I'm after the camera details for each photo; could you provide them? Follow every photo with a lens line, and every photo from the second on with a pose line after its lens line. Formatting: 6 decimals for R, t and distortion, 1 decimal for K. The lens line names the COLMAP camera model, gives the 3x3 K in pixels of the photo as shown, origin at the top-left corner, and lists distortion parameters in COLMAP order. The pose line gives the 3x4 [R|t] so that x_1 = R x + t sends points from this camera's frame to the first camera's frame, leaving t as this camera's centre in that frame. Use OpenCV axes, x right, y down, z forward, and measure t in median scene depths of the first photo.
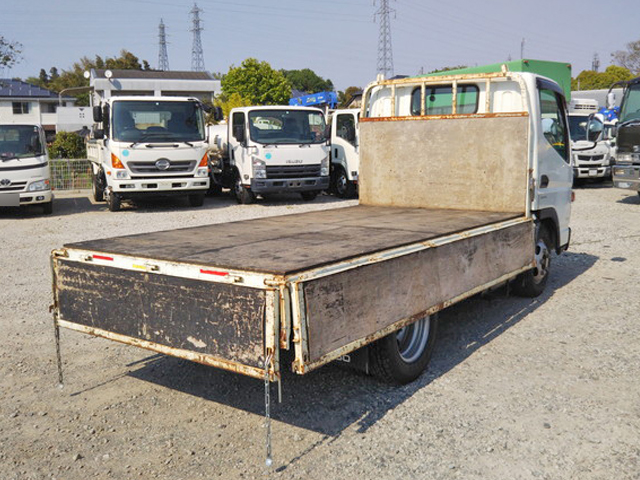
lens RADIAL K [[605.8, 0, 320.0], [0, 605.8, 240.0], [0, 0, 1]] dist [-0.008232, -0.103827]
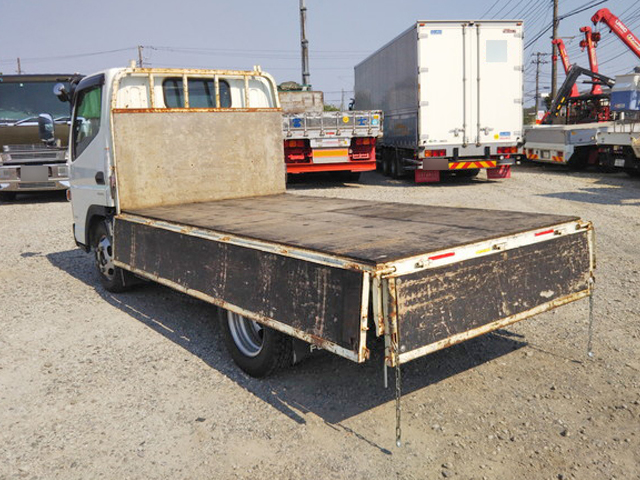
lens RADIAL K [[616.7, 0, 328.0], [0, 616.7, 225.5], [0, 0, 1]] dist [-0.036686, -0.027265]
pose [[0.311528, -0.141608, 0.939626, -0.764546], [0.172267, 0.980865, 0.090709, -0.076242], [-0.934492, 0.133608, 0.329961, 0.522986]]
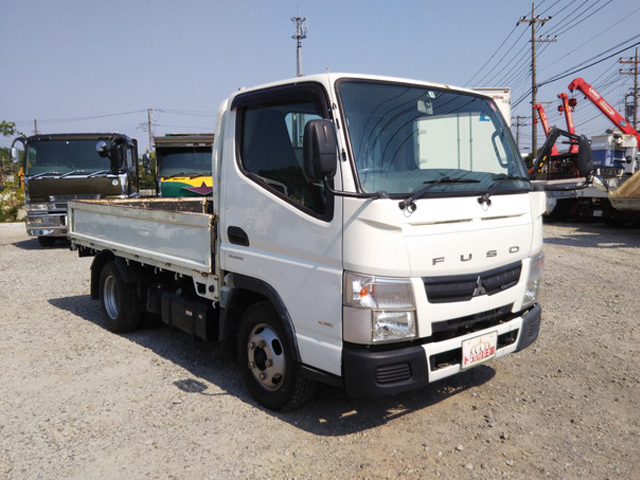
lens RADIAL K [[584.2, 0, 328.7], [0, 584.2, 225.5], [0, 0, 1]] dist [-0.059367, 0.002166]
pose [[0.302599, -0.058358, 0.951330, -0.943941], [0.170524, 0.985334, 0.006203, -0.063106], [-0.937739, 0.160347, 0.308113, 0.558568]]
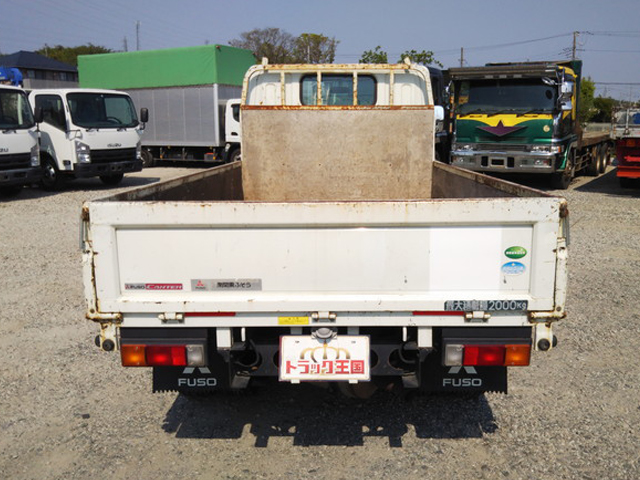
lens RADIAL K [[605.8, 0, 320.0], [0, 605.8, 240.0], [0, 0, 1]] dist [-0.008232, -0.103827]
pose [[0.841021, -0.091202, 0.533259, -0.375209], [0.075796, 0.995830, 0.050774, -0.048335], [-0.535666, -0.002283, 0.844427, 0.219643]]
